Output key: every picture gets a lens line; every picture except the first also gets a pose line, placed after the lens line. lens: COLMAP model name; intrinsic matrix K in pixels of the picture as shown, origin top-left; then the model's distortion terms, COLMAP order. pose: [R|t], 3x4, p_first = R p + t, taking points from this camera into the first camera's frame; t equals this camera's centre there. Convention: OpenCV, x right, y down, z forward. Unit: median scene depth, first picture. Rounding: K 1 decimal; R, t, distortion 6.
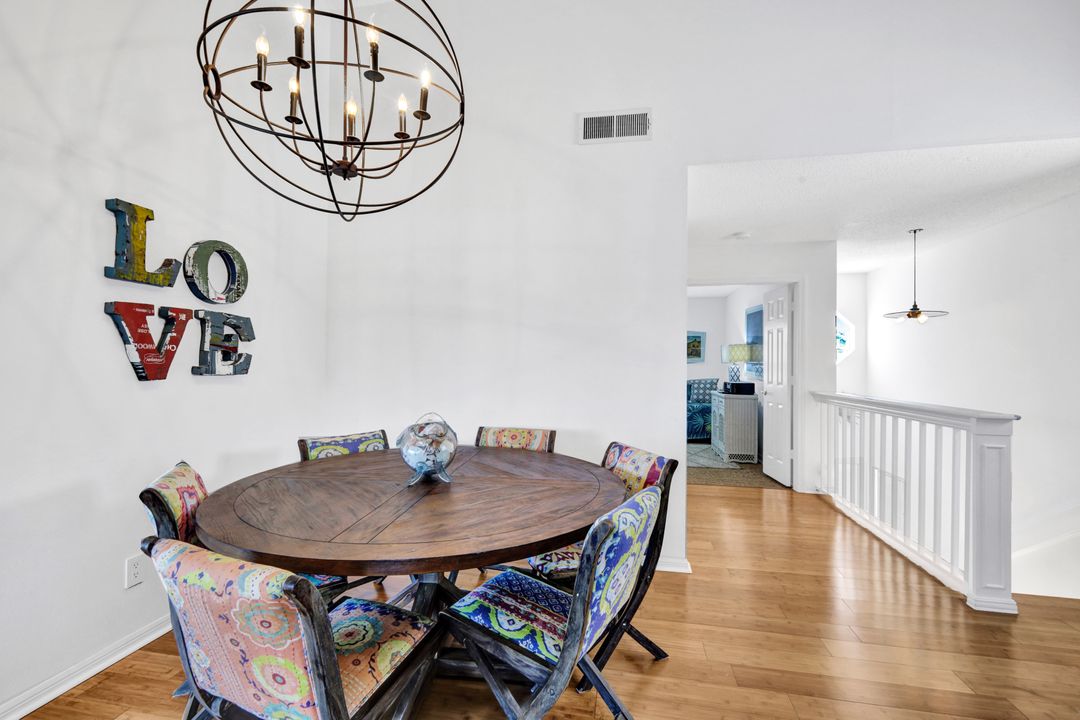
lens RADIAL K [[467.8, 0, 537.7], [0, 467.8, 355.3], [0, 0, 1]] dist [0.001294, 0.000370]
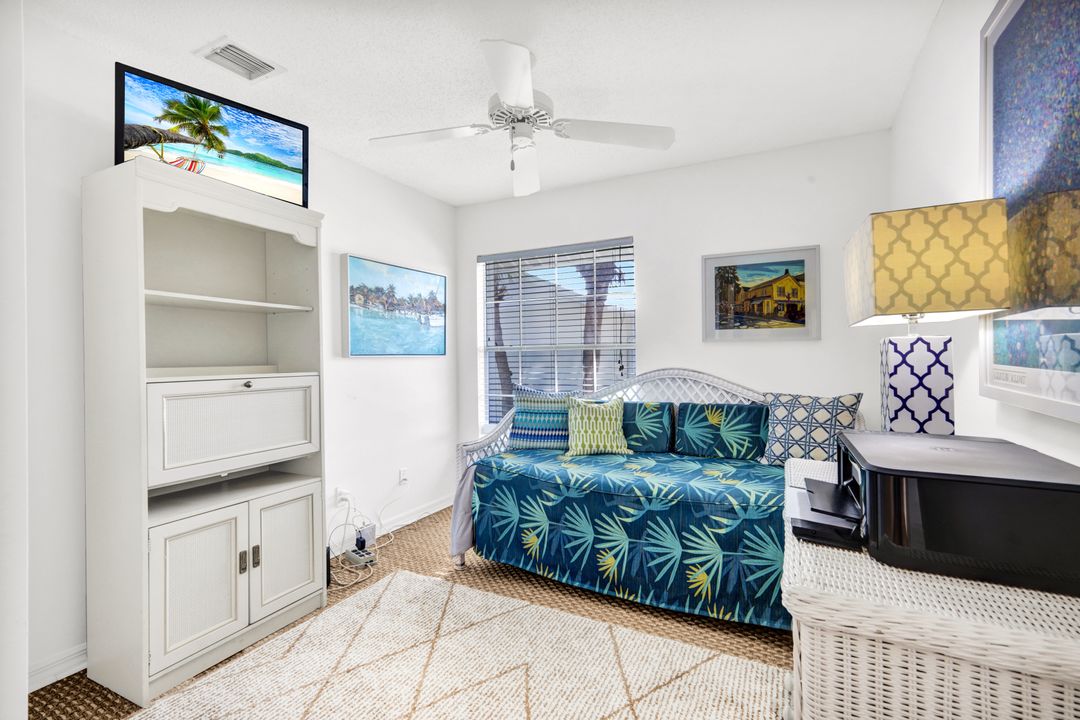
lens RADIAL K [[469.4, 0, 553.0], [0, 469.4, 352.0], [0, 0, 1]] dist [0.001359, 0.000144]
pose [[0.958356, -0.019527, -0.284907, 0.541607], [0.020245, 0.999795, -0.000426, 0.040945], [0.284857, -0.005360, 0.958555, 1.258093]]
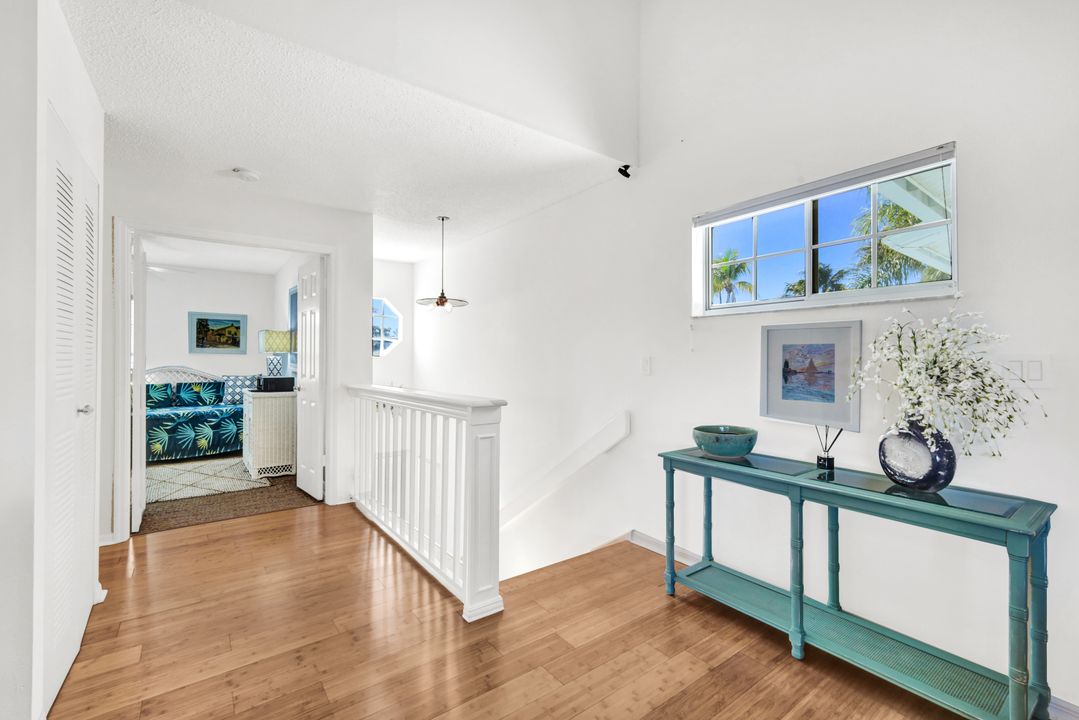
lens RADIAL K [[467.4, 0, 537.2], [0, 467.4, 355.3], [0, 0, 1]] dist [0.001294, 0.000370]
pose [[0.679265, -0.002185, 0.733890, 0.215615], [-0.006485, 0.999939, 0.008980, 0.015224], [-0.733864, -0.010859, 0.679209, 0.178312]]
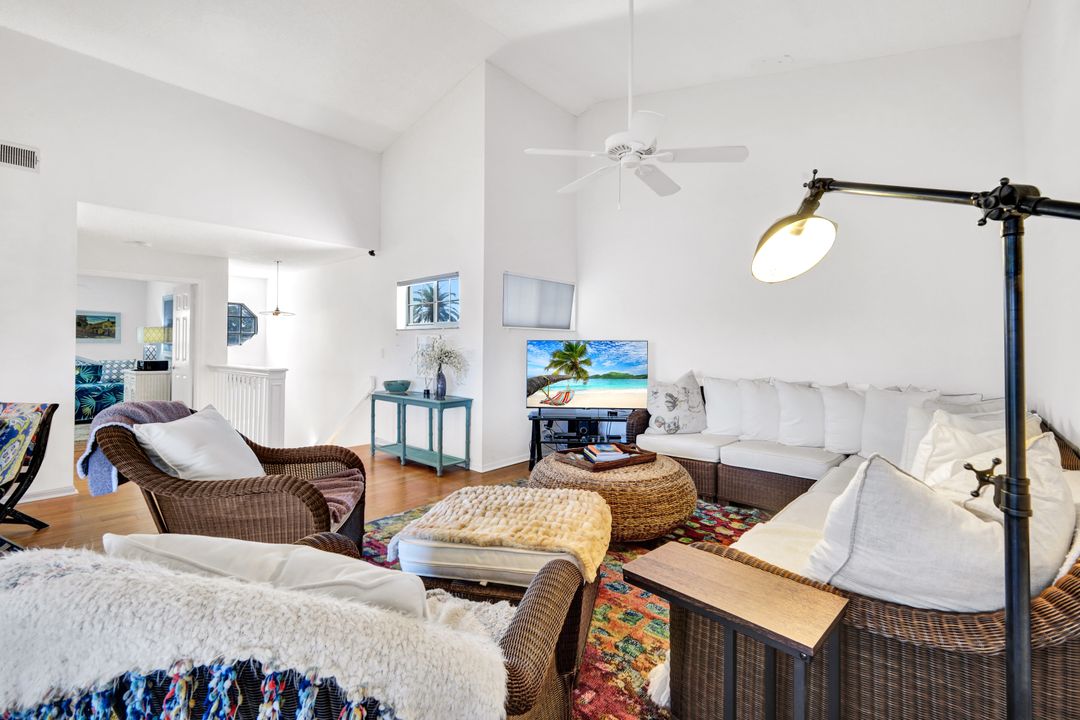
lens RADIAL K [[462.4, 0, 540.0], [0, 462.4, 343.9], [0, 0, 1]] dist [0.000711, 0.000230]
pose [[0.497078, -0.000223, 0.867706, -0.123046], [-0.015780, 0.999832, 0.009296, -0.012550], [-0.867563, -0.018313, 0.496991, -0.578101]]
